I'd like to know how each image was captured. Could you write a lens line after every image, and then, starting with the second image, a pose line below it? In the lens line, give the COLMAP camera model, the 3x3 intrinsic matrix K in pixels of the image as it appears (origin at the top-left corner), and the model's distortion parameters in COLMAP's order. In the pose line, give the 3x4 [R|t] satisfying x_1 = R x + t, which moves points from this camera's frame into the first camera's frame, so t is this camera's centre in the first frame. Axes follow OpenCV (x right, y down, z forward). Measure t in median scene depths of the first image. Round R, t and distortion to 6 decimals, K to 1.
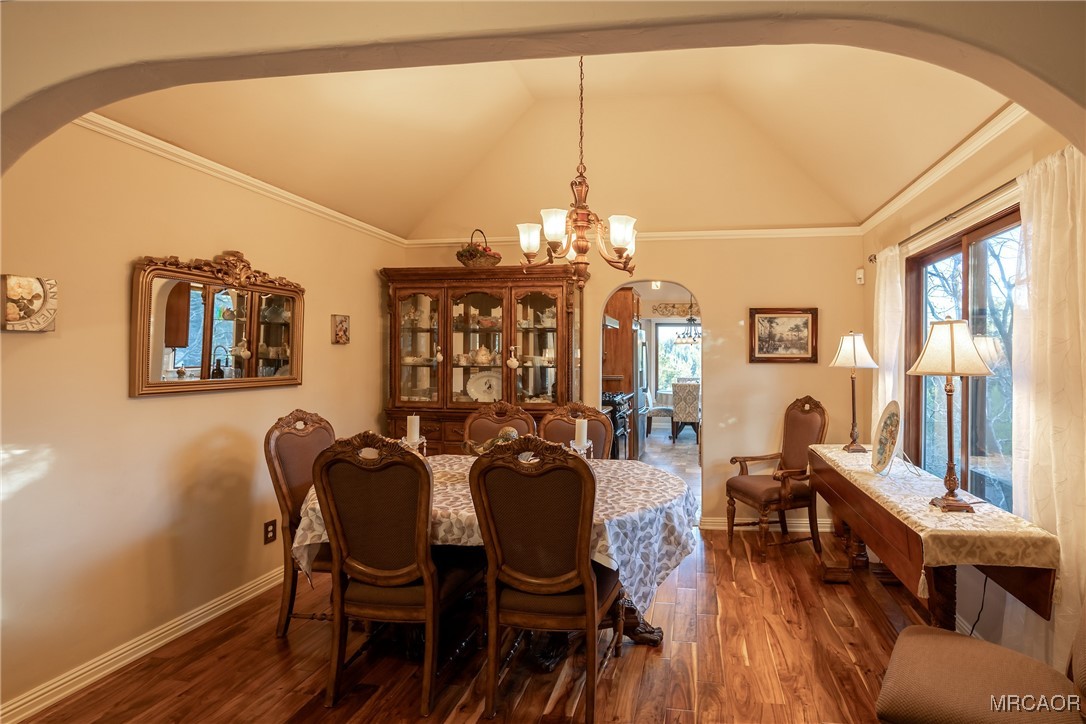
lens RADIAL K [[496.6, 0, 543.0], [0, 496.6, 362.0], [0, 0, 1]] dist [-0.001731, -0.000298]
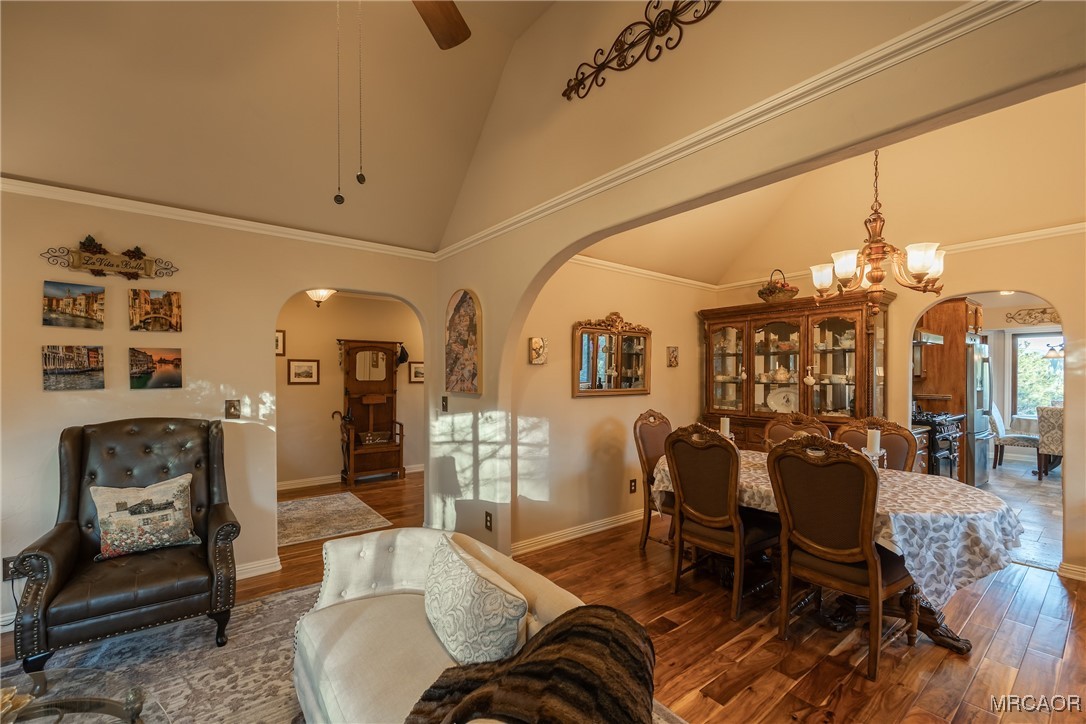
lens RADIAL K [[457.2, 0, 571.3], [0, 457.2, 379.2], [0, 0, 1]] dist [-0.013169, 0.000208]
pose [[0.845876, 0.000099, -0.533380, 0.052917], [-0.001553, 0.999996, -0.002278, 0.003189], [0.533378, 0.002756, 0.845873, -0.289328]]
